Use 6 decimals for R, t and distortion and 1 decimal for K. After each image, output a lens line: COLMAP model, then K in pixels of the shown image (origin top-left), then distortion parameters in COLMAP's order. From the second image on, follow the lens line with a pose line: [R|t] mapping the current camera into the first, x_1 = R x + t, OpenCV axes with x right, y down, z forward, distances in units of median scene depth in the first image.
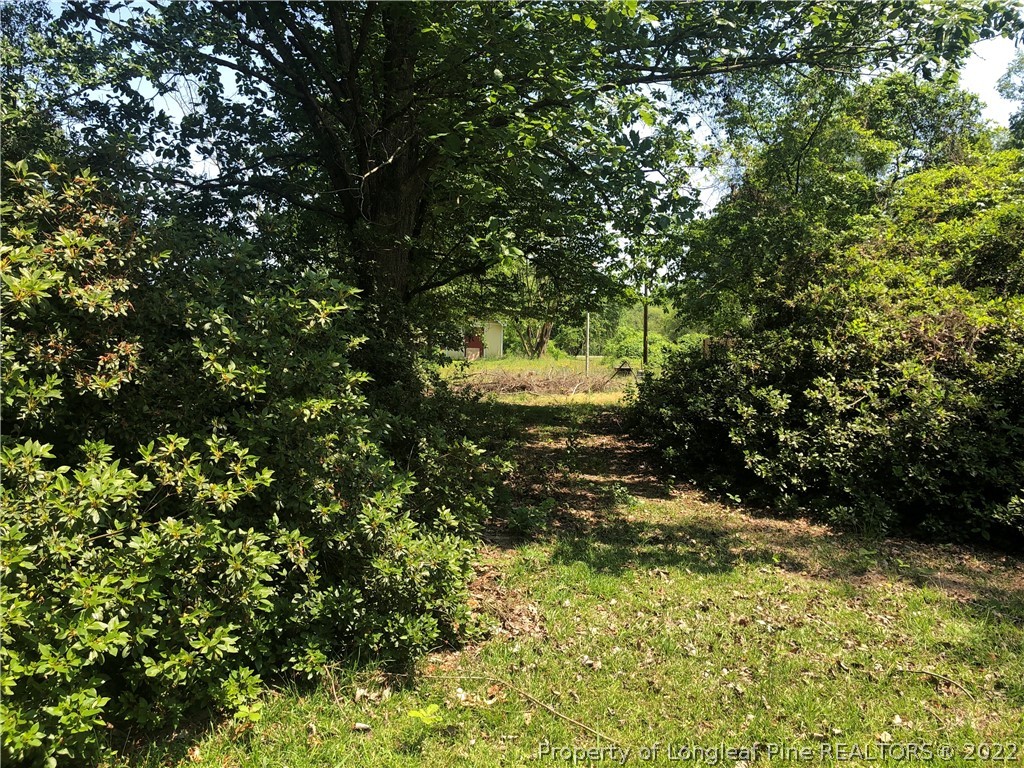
lens RADIAL K [[831.8, 0, 512.0], [0, 831.8, 384.0], [0, 0, 1]] dist [-0.008451, -0.004000]
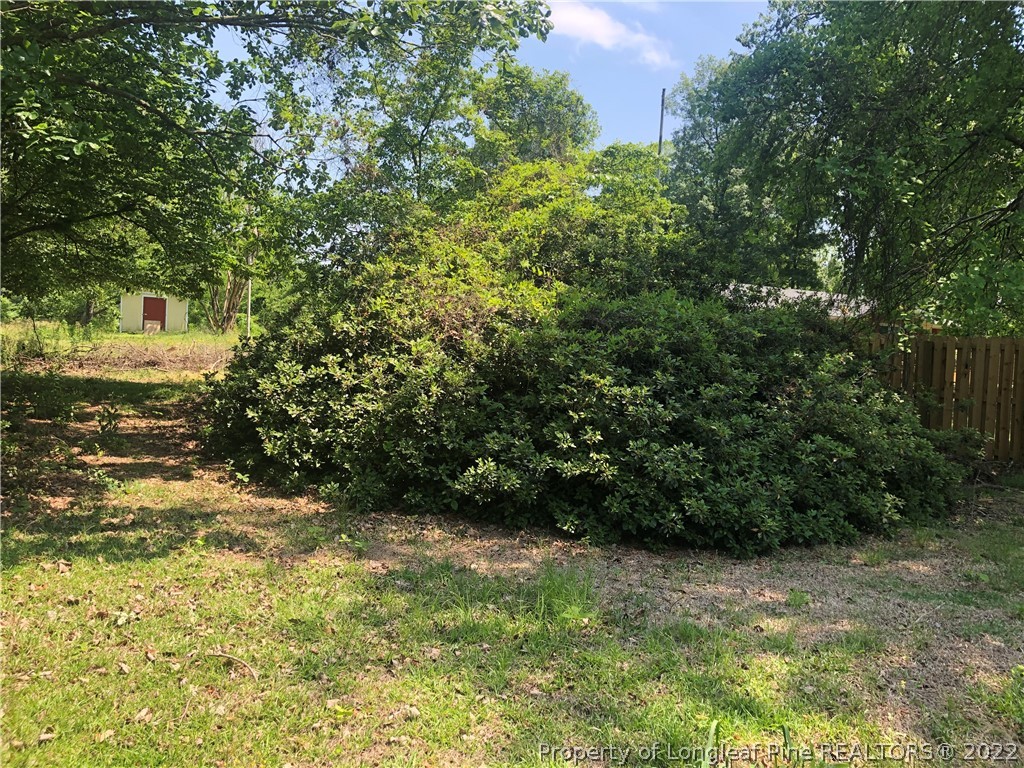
lens RADIAL K [[838.4, 0, 512.0], [0, 838.4, 384.0], [0, 0, 1]] dist [0.006307, 0.001534]
pose [[0.936837, 0.006566, 0.349704, 0.215049], [-0.015118, 0.999650, 0.021731, 0.003942], [-0.349439, -0.025645, 0.936608, -0.008722]]
